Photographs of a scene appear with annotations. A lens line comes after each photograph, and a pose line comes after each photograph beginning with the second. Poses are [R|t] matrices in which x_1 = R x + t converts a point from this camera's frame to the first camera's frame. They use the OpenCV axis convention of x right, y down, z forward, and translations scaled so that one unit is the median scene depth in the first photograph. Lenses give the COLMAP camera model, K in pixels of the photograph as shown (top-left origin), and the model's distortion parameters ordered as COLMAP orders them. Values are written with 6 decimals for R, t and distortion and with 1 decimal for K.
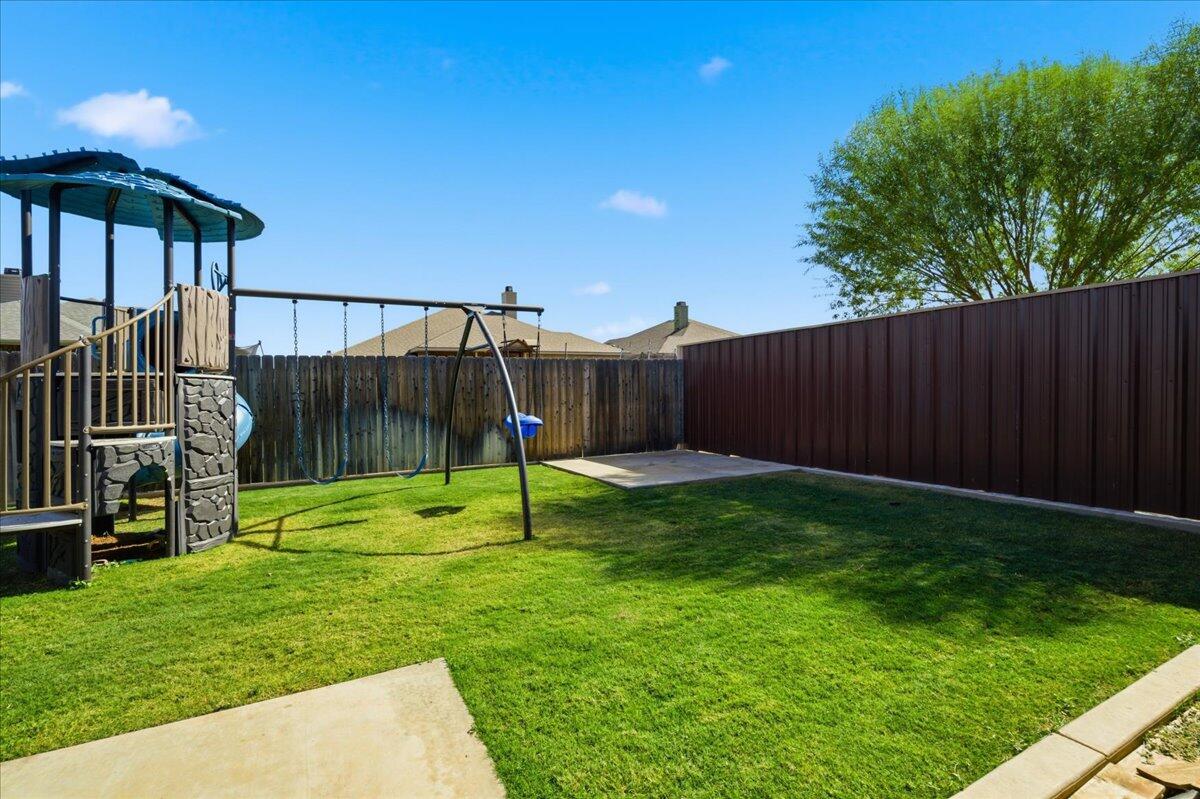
lens RADIAL K [[561.3, 0, 588.4], [0, 561.3, 396.7], [0, 0, 1]] dist [-0.003796, 0.000016]
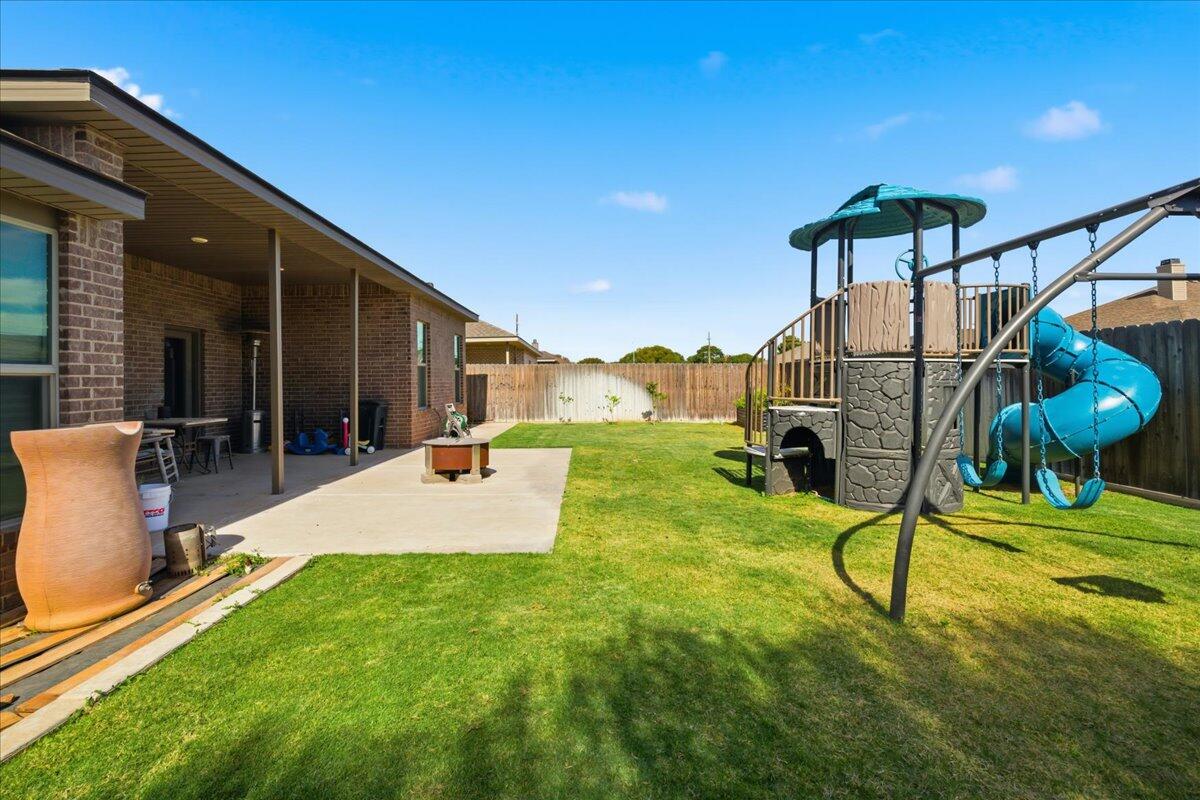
lens RADIAL K [[561.3, 0, 602.8], [0, 561.3, 390.0], [0, 0, 1]] dist [-0.003796, 0.000016]
pose [[-0.451731, 0.024015, -0.891831, 0.217661], [-0.000460, 0.999631, 0.027152, -0.002298], [0.892154, 0.012676, -0.451554, 0.387692]]
